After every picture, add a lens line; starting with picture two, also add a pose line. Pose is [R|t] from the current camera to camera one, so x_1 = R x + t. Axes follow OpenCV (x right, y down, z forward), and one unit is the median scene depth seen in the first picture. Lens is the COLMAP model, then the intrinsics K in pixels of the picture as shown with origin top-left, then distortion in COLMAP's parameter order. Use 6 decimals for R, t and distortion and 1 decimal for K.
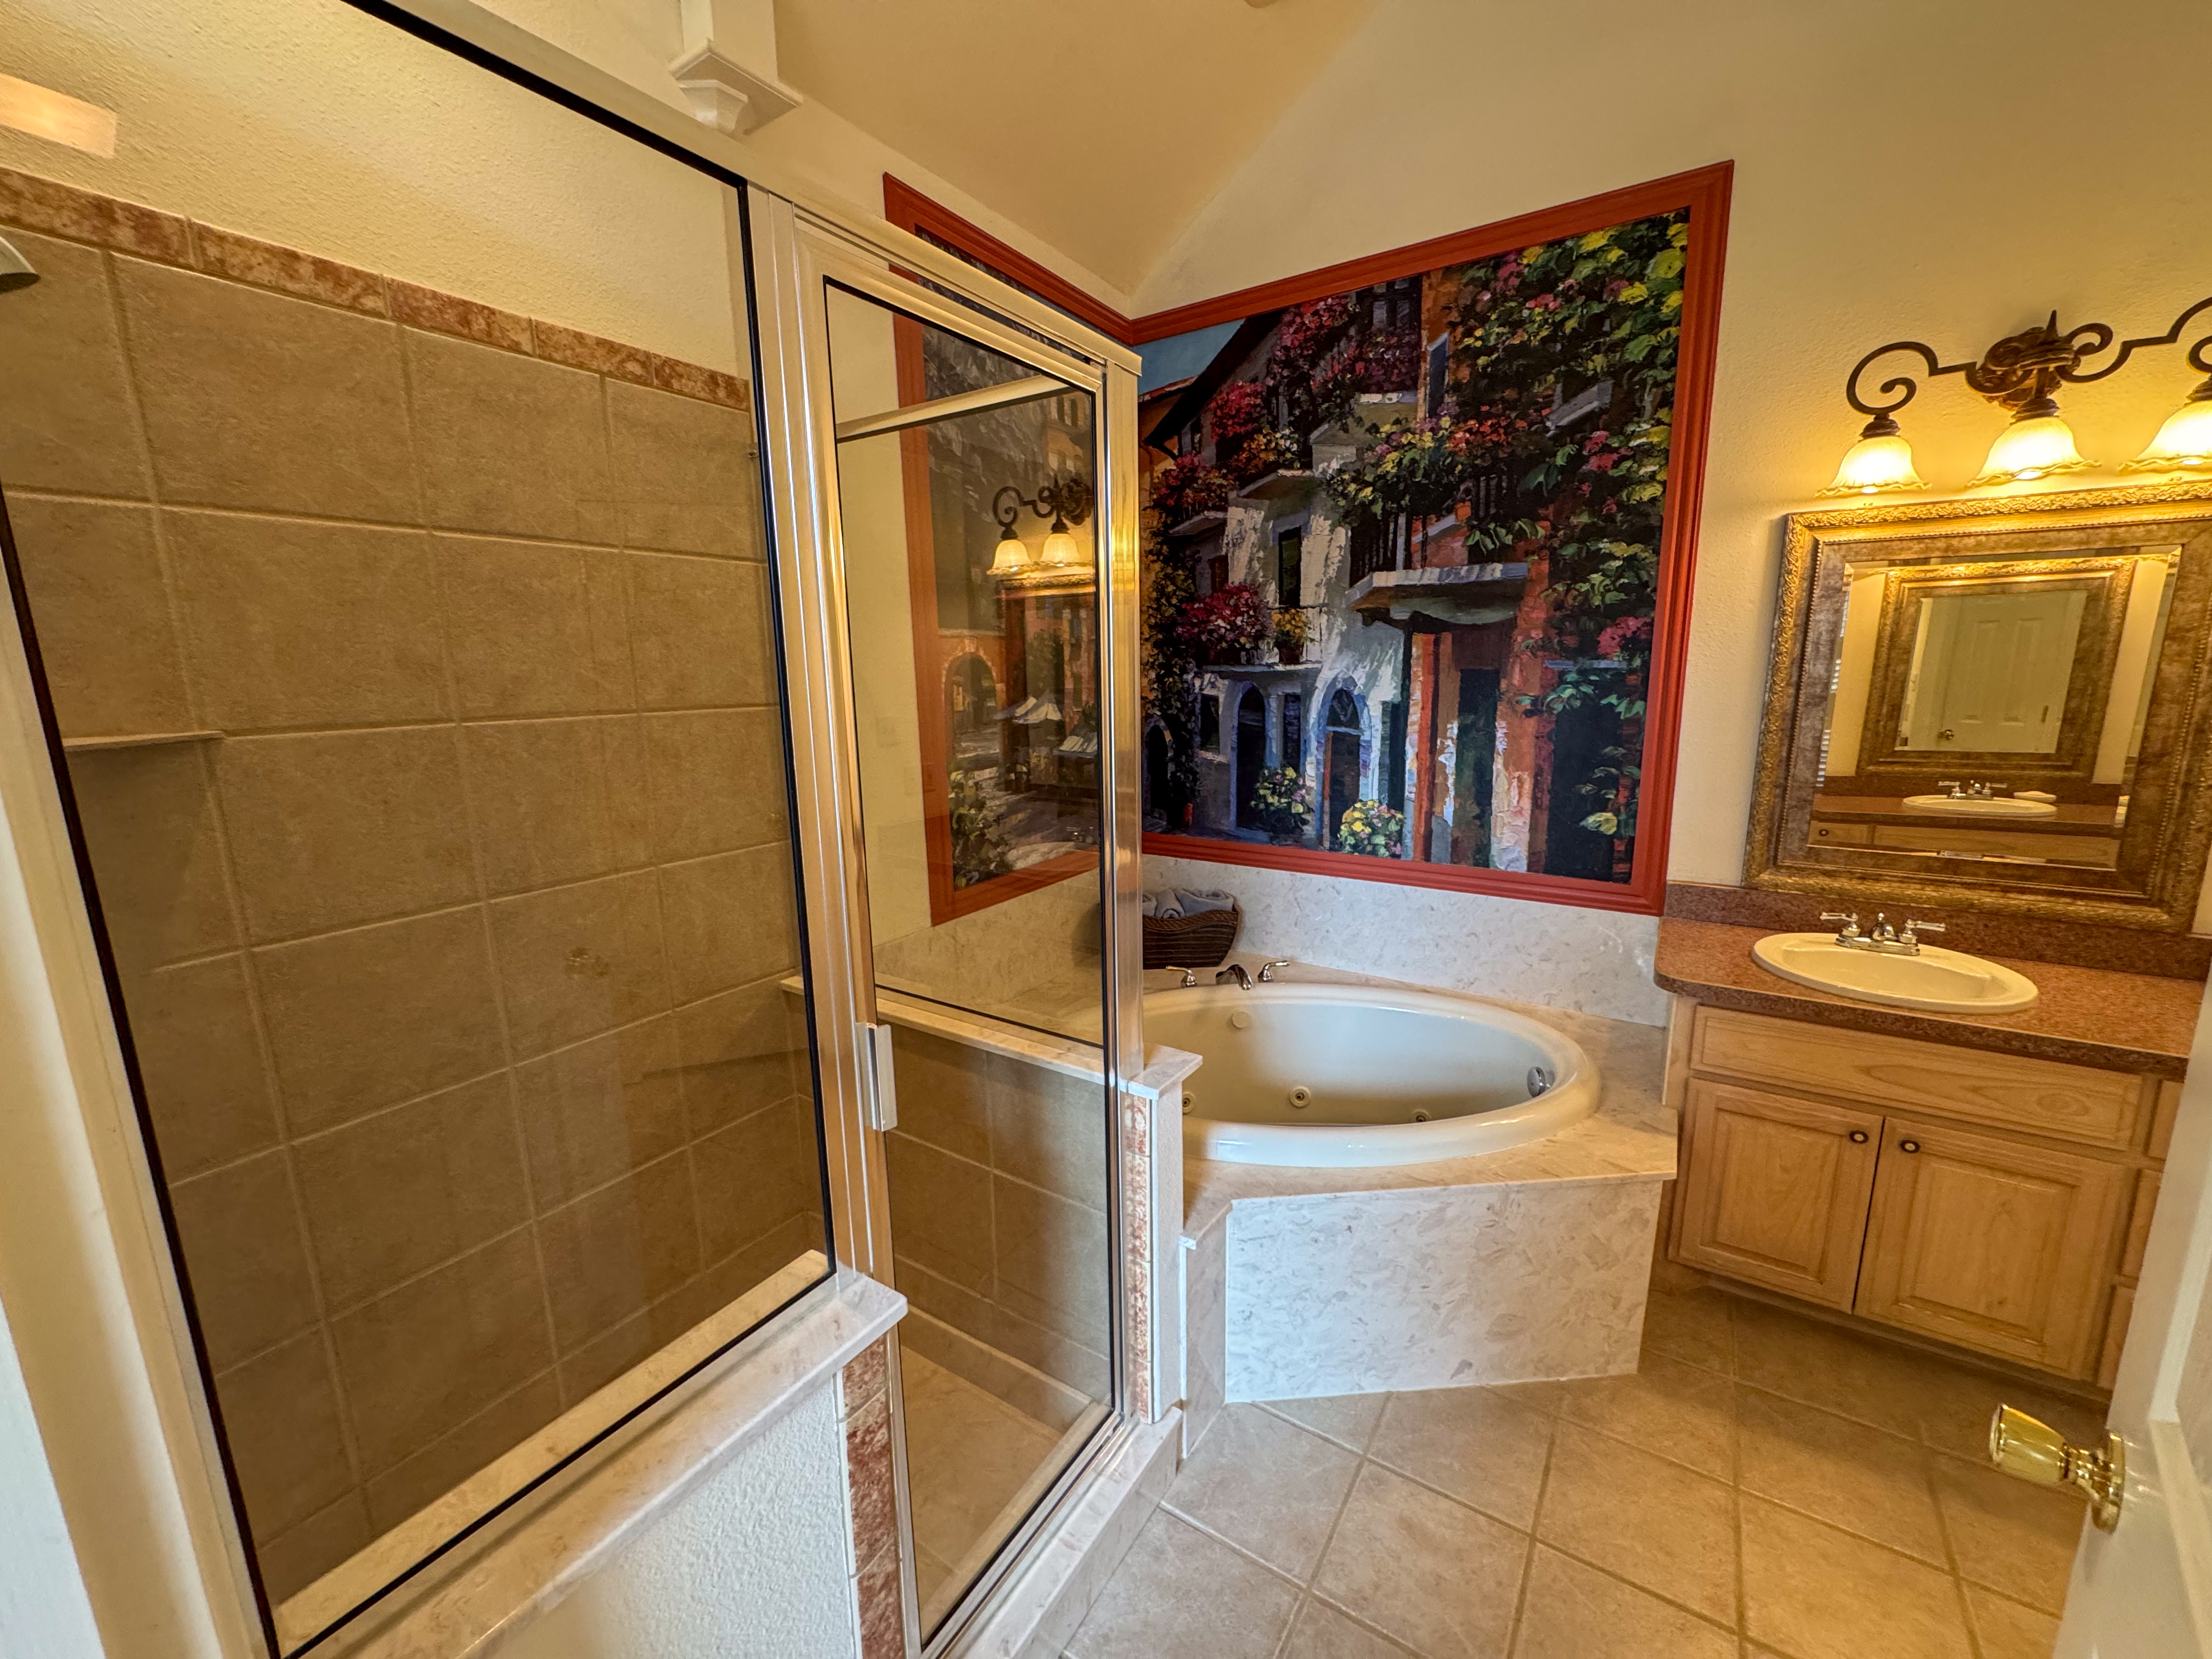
lens RADIAL K [[881.2, 0, 1109.5], [0, 881.2, 833.2], [0, 0, 1]] dist [-0.003264, 0.000546]
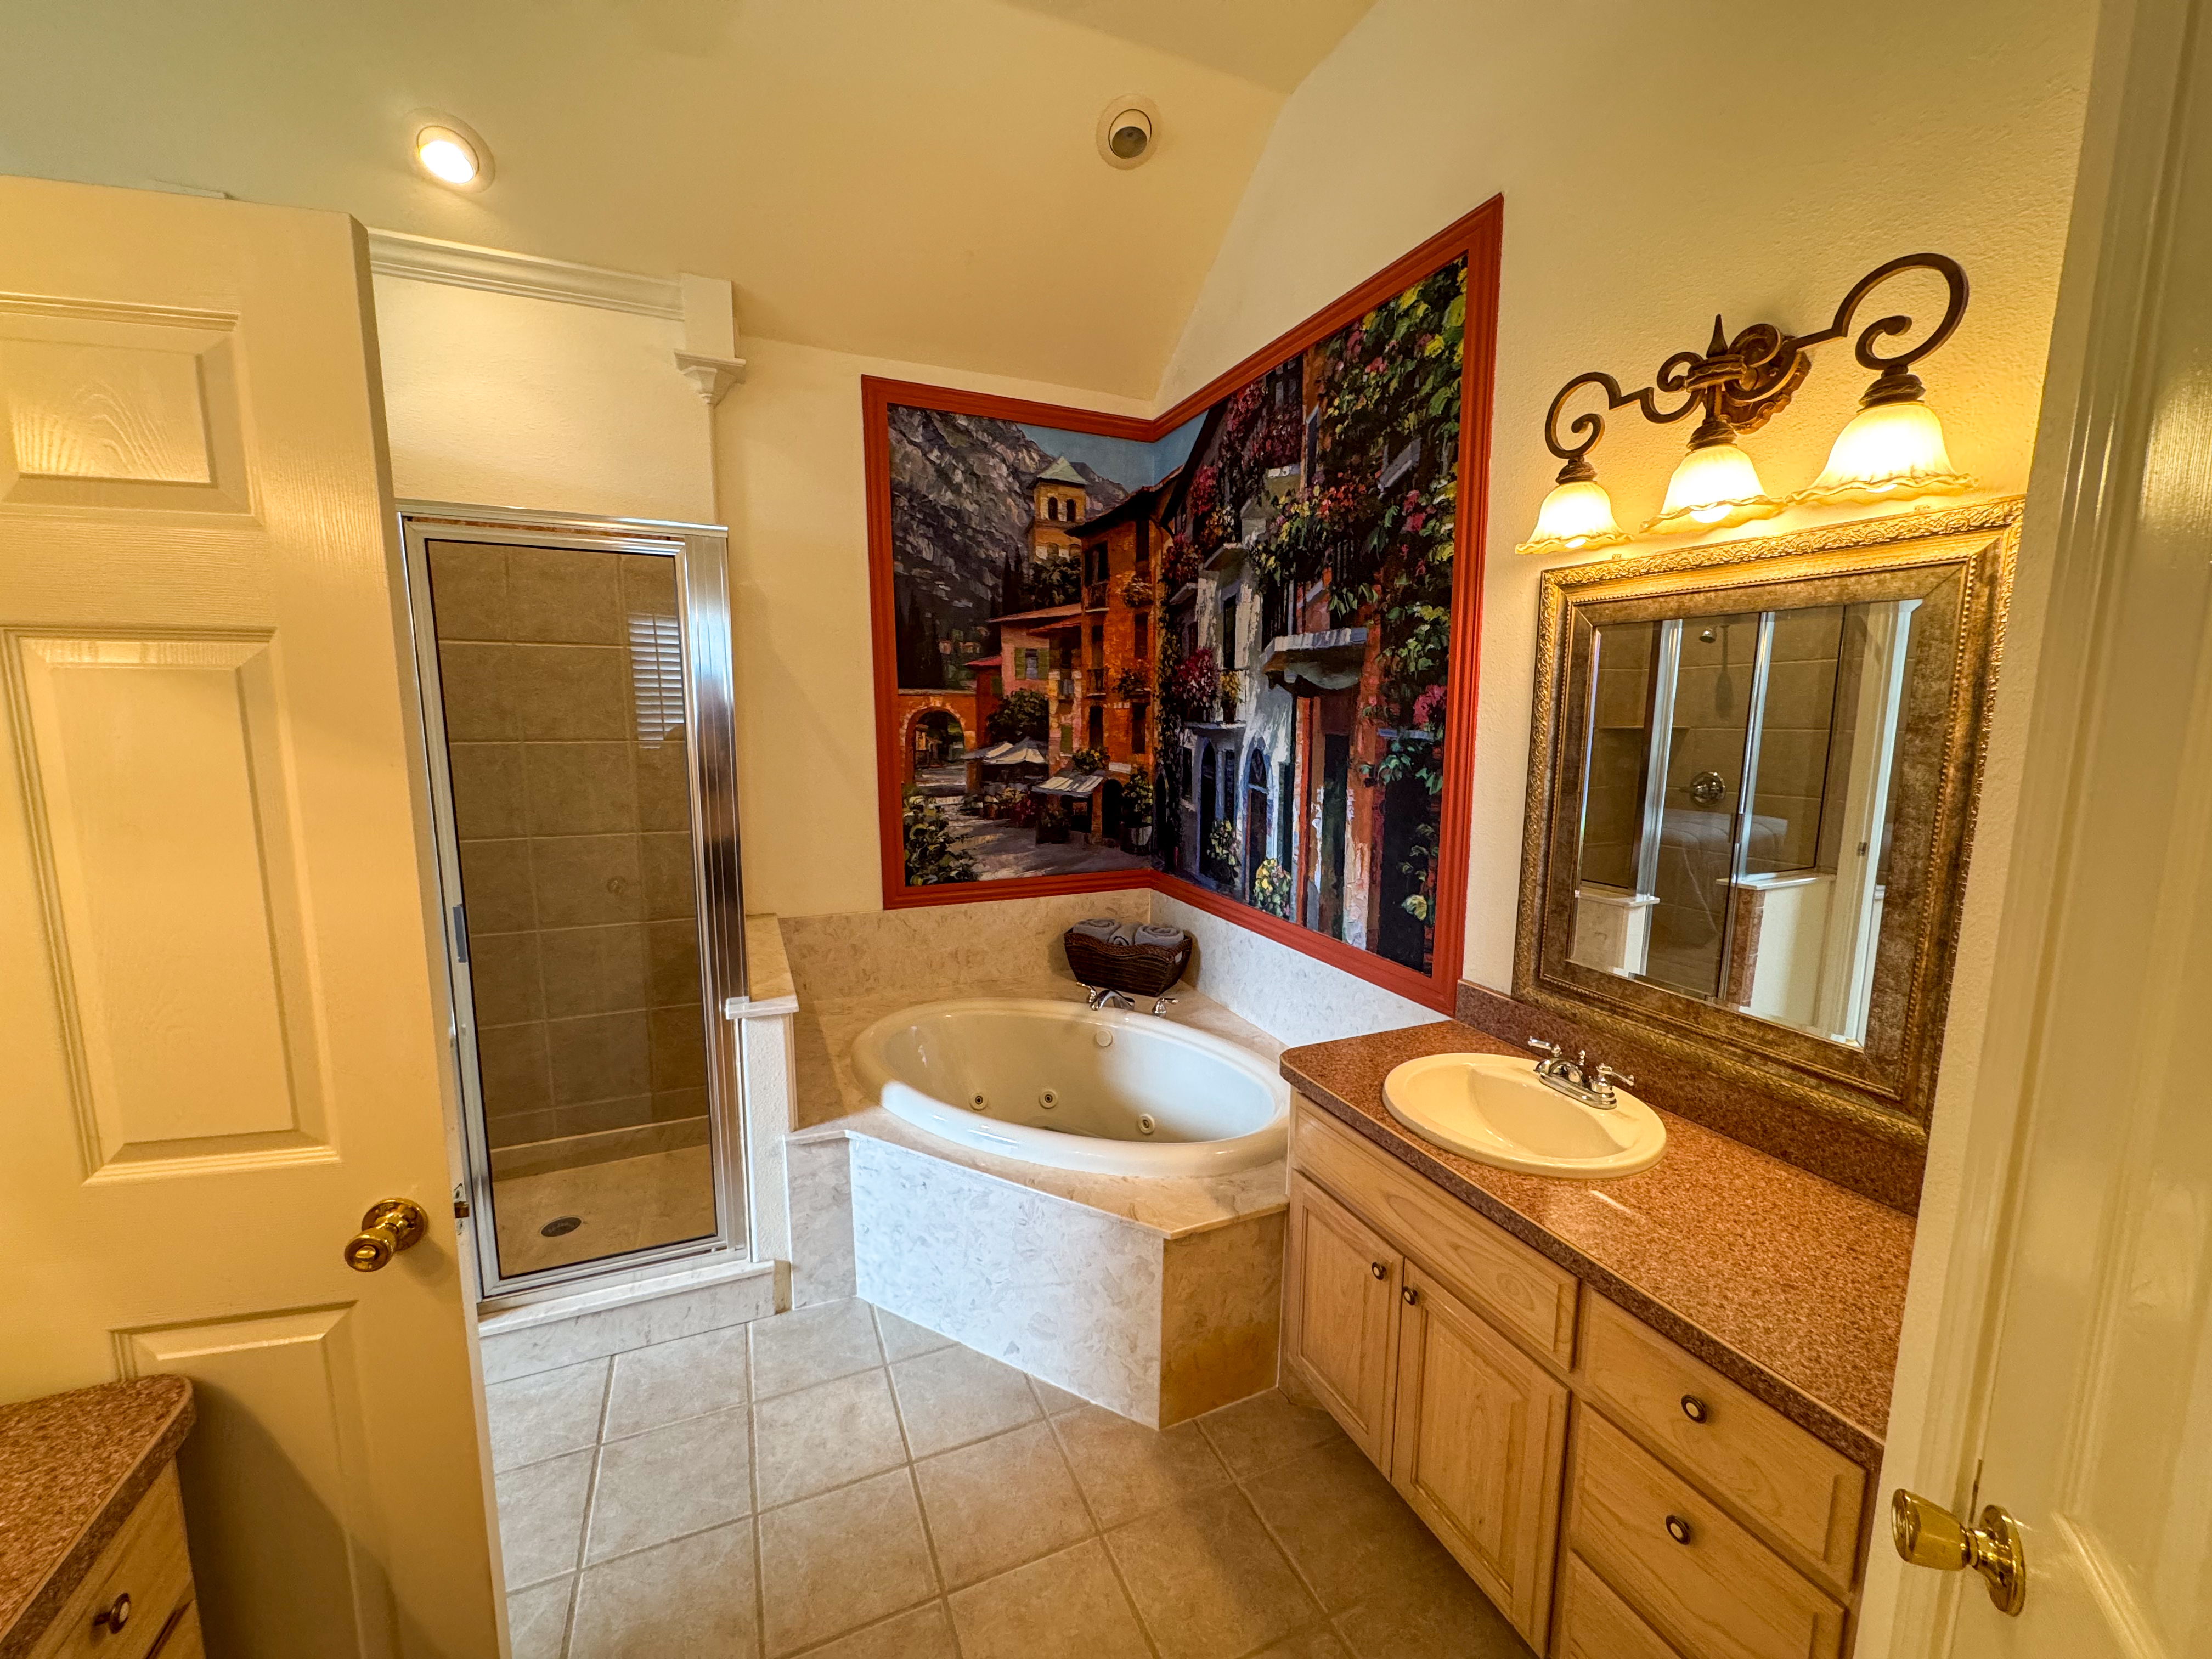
lens RADIAL K [[881.2, 0, 1107.3], [0, 881.2, 834.0], [0, 0, 1]] dist [-0.003264, 0.000546]
pose [[0.836634, 0.100216, -0.538516, 0.792349], [-0.123563, 0.992310, -0.007301, -0.040856], [0.533643, 0.072649, 0.842584, 0.050954]]
